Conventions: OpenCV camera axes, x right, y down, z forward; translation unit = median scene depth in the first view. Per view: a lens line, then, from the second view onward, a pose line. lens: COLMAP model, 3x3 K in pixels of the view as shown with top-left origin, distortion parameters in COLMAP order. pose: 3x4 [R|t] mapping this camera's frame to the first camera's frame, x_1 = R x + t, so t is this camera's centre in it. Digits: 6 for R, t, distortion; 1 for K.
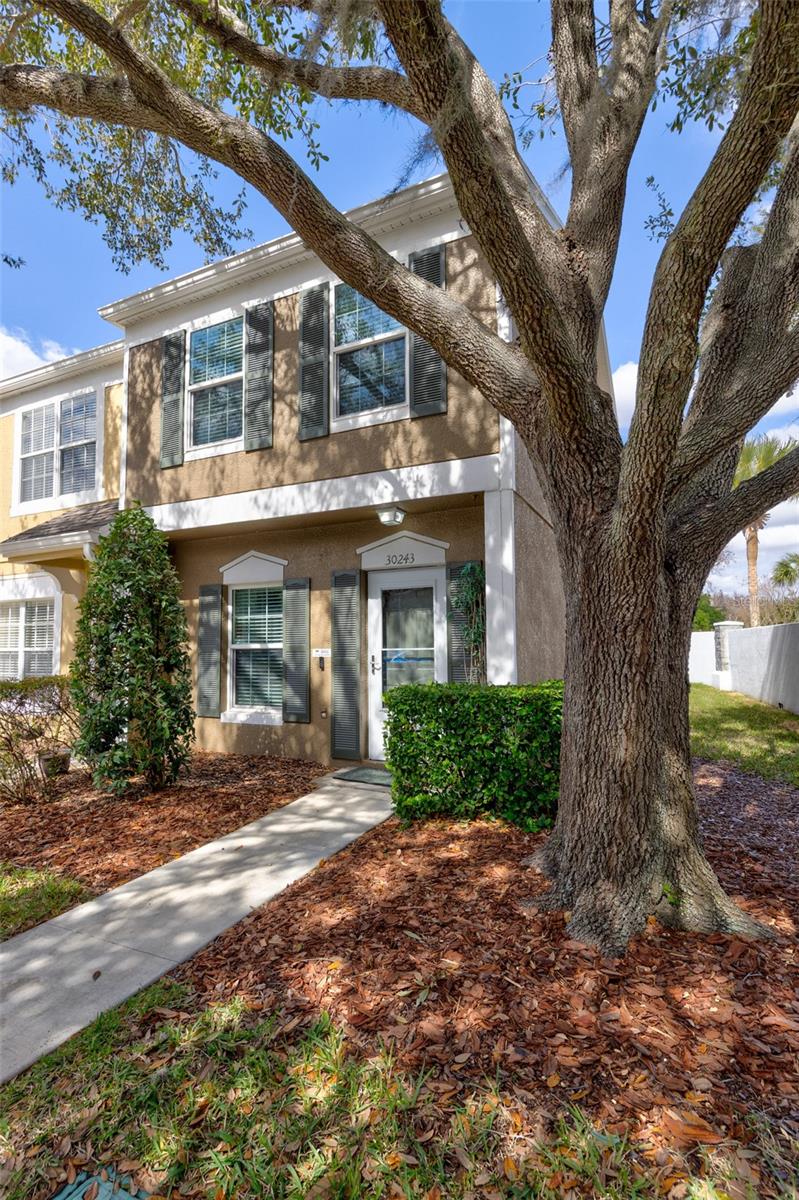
lens RADIAL K [[575.3, 0, 401.0], [0, 575.3, 605.7], [0, 0, 1]] dist [-0.004466, -0.000445]
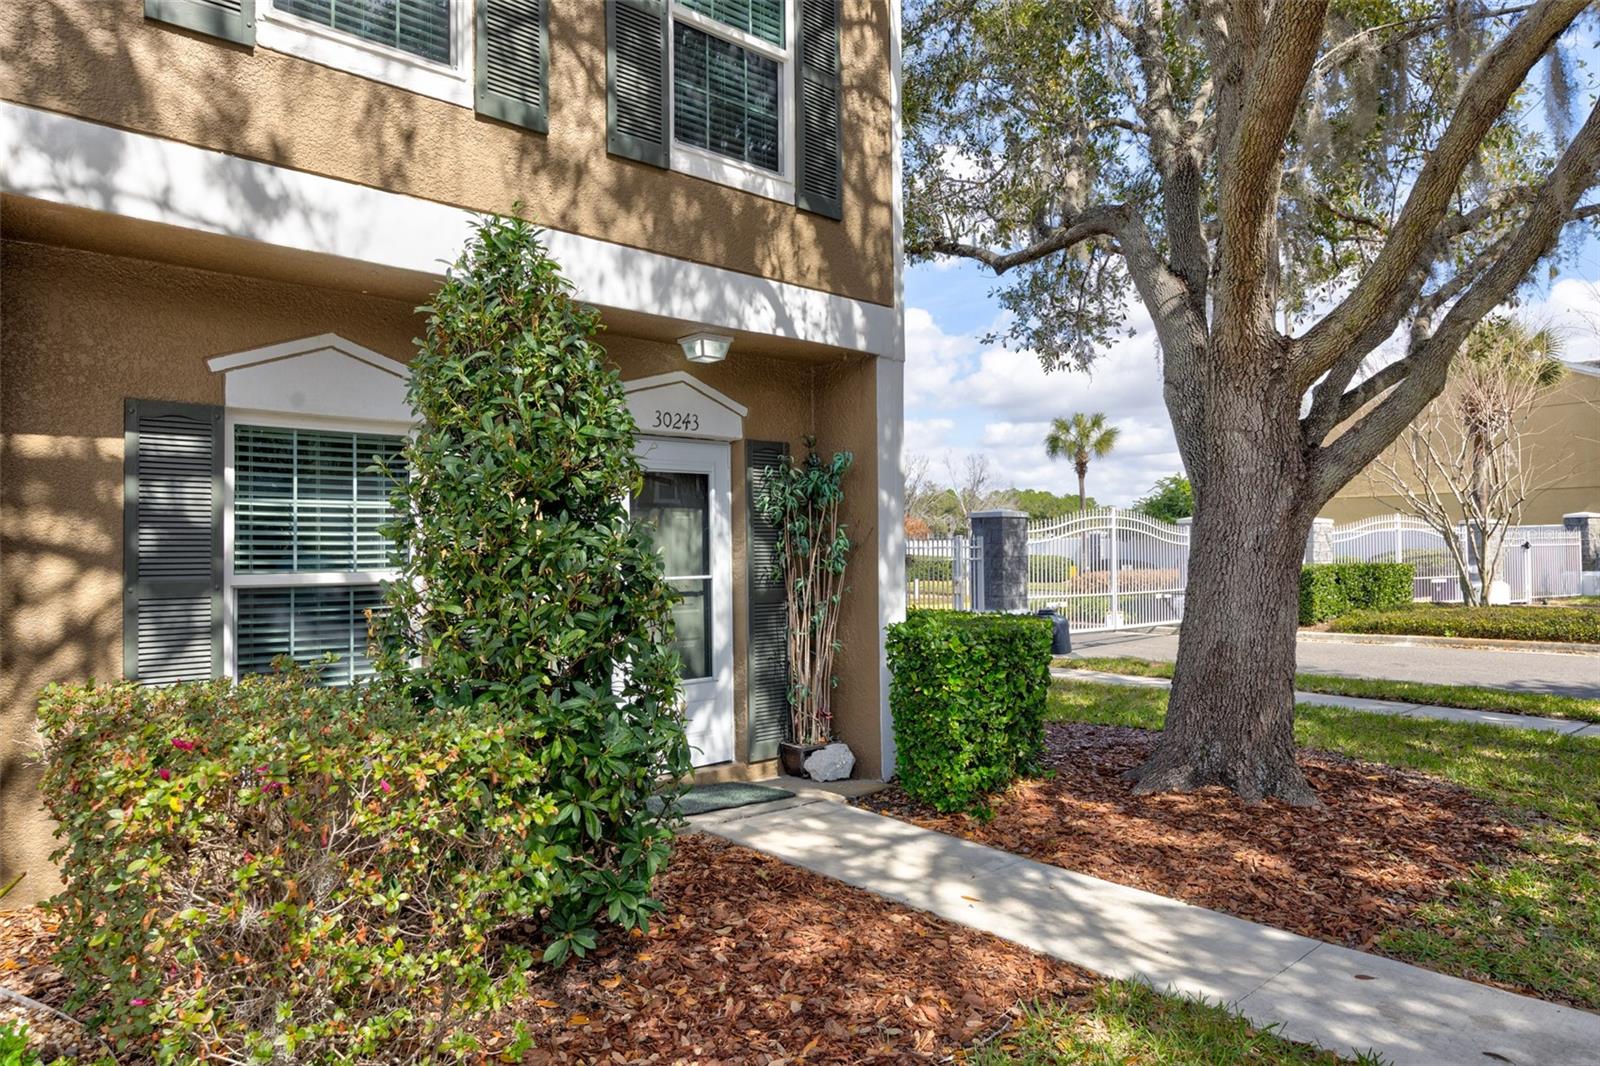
lens RADIAL K [[1033.7, 0, 798.9], [0, 1033.7, 527.1], [0, 0, 1]] dist [0.003691, 0.002171]
pose [[0.372383, 0.026792, 0.927692, -0.910096], [-0.060366, 0.998166, -0.004596, 0.021759], [-0.926114, -0.054289, 0.373317, 0.502739]]
